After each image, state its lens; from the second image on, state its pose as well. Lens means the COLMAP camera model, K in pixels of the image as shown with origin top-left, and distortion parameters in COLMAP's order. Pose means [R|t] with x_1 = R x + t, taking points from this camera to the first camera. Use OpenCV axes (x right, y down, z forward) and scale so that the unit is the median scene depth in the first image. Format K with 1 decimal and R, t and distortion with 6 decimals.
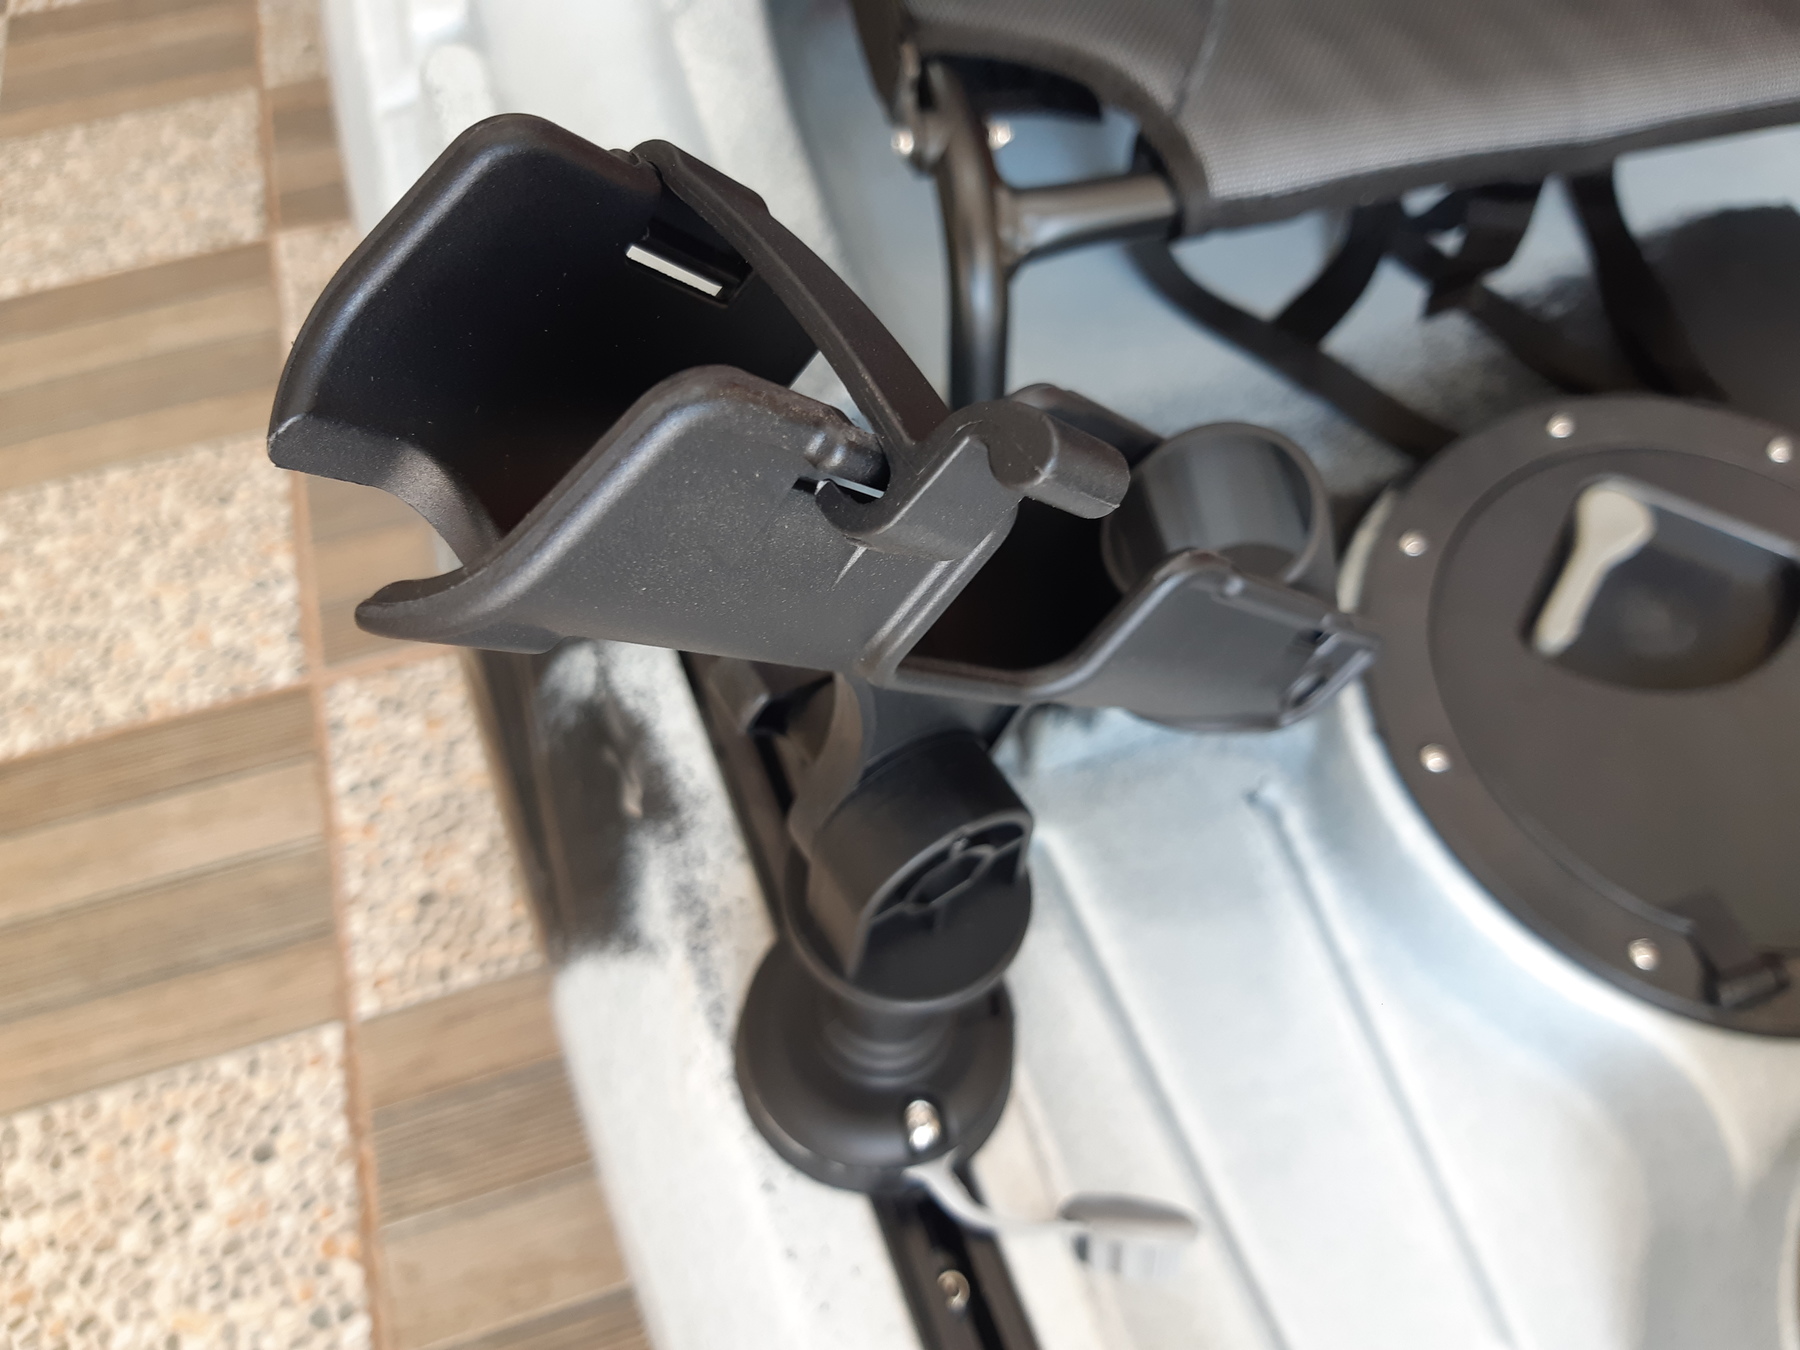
lens RADIAL K [[1400.1, 0, 905.8], [0, 1400.1, 678.3], [0, 0, 1]] dist [0.019864, -0.062125]
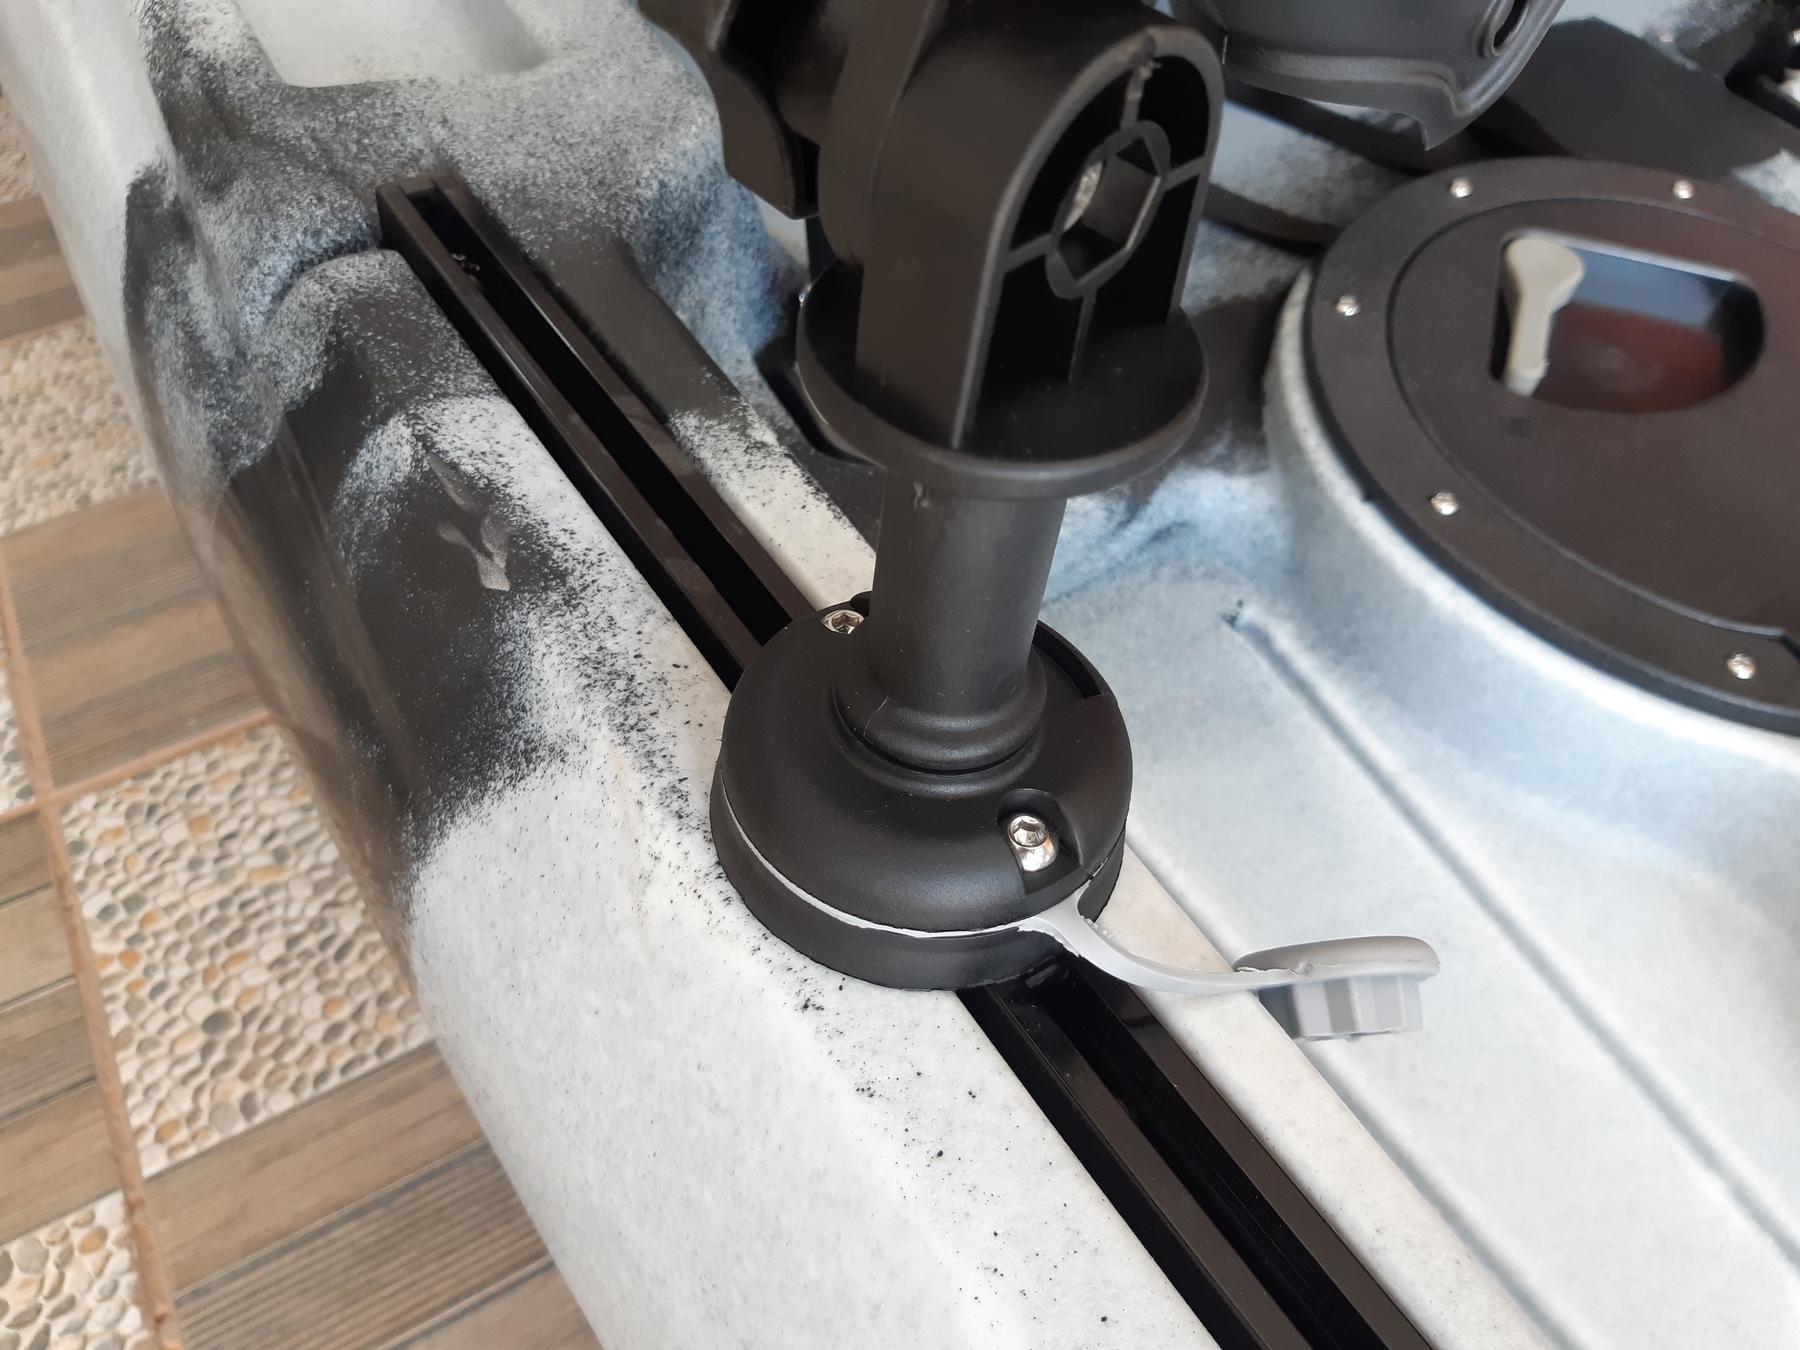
lens RADIAL K [[1400.1, 0, 890.9], [0, 1400.1, 686.1], [0, 0, 1]] dist [0.019864, -0.062125]
pose [[0.977046, -0.152269, 0.148984, -0.081117], [0.168777, 0.980022, -0.105222, 0.176229], [-0.129985, 0.127951, 0.983225, 0.206113]]
